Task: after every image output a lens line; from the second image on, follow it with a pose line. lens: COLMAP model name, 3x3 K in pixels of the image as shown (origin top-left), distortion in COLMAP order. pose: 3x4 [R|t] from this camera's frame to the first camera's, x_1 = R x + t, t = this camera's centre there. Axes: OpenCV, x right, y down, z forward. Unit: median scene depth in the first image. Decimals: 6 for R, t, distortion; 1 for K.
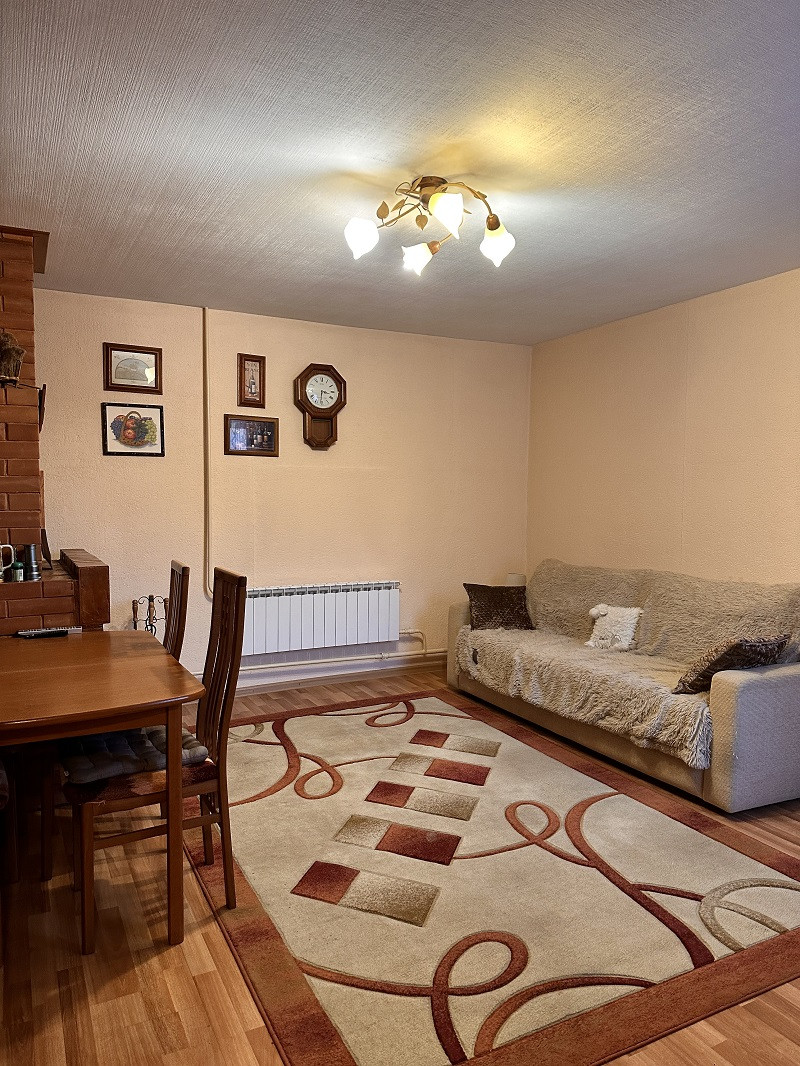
lens RADIAL K [[740.0, 0, 406.8], [0, 740.0, 539.1], [0, 0, 1]] dist [0.085690, -0.125773]
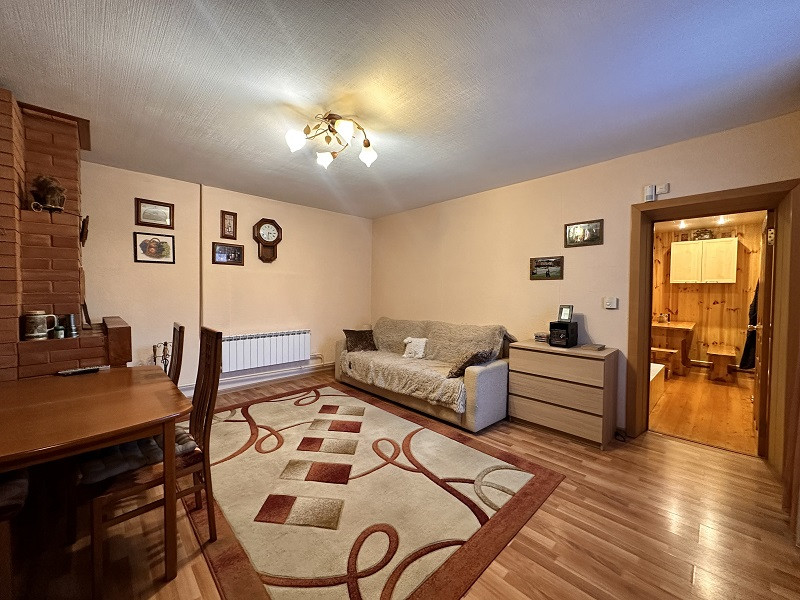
lens RADIAL K [[315.5, 0, 400.0], [0, 315.5, 300.0], [0, 0, 1]] dist [-0.003060, 0.000347]
pose [[0.958820, -0.005966, 0.283950, -0.031092], [0.013580, 0.999599, -0.024854, 0.003096], [-0.283688, 0.027687, 0.958517, 0.176104]]
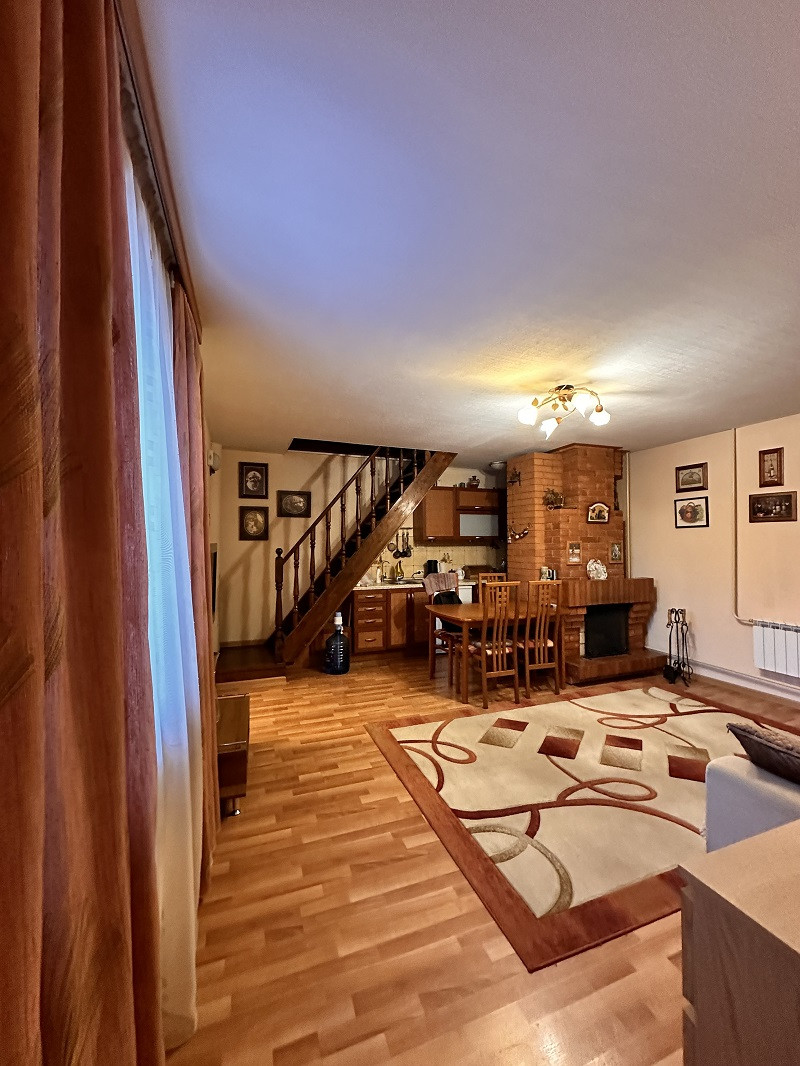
lens RADIAL K [[420.4, 0, 395.6], [0, 420.4, 534.5], [0, 0, 1]] dist [-0.003060, 0.000347]
pose [[-0.134489, -0.026891, -0.990550, 0.968382], [-0.054319, 0.998329, -0.019727, -0.055996], [0.989425, 0.051153, -0.135725, 0.643795]]
